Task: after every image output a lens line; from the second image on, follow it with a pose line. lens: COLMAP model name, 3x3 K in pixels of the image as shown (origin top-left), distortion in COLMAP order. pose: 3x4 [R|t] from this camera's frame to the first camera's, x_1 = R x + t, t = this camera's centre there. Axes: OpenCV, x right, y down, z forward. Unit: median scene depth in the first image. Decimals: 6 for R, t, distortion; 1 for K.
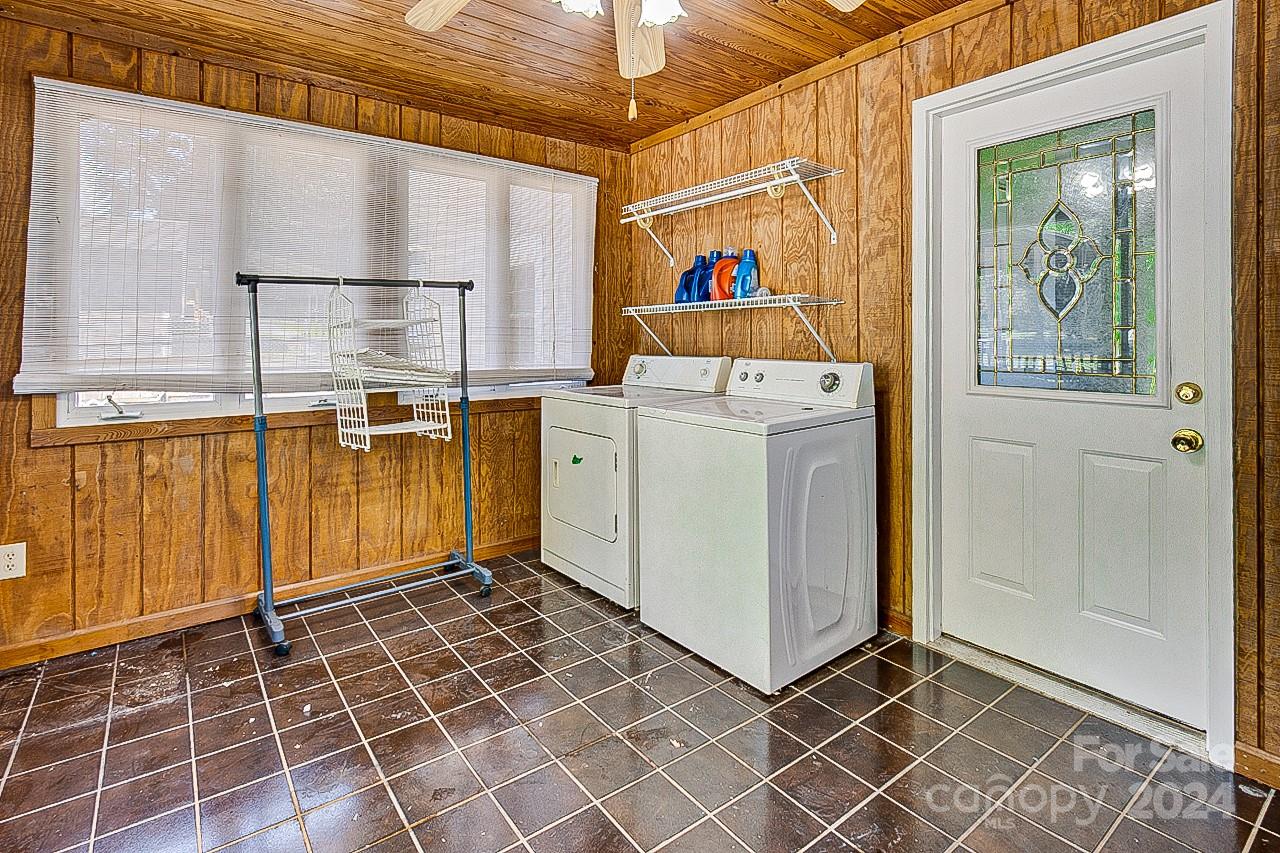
lens RADIAL K [[615.5, 0, 617.7], [0, 615.5, 337.1], [0, 0, 1]] dist [-0.011730, 0.004723]
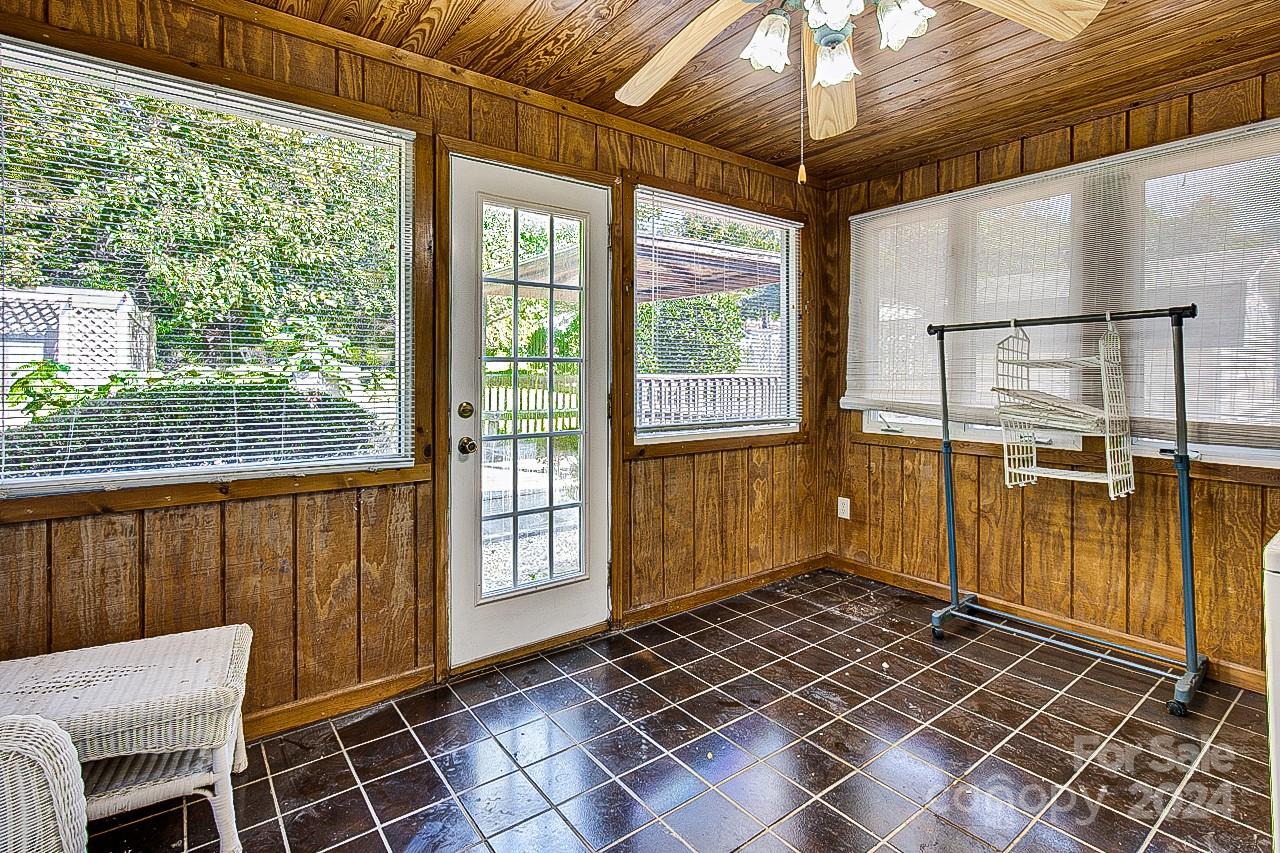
lens RADIAL K [[615.5, 0, 660.6], [0, 615.5, 371.7], [0, 0, 1]] dist [-0.011730, 0.004723]
pose [[0.044508, 0.001026, -0.999009, 0.540842], [-0.002938, 0.999995, 0.000896, -0.007460], [0.999005, 0.002895, 0.044511, 0.333688]]
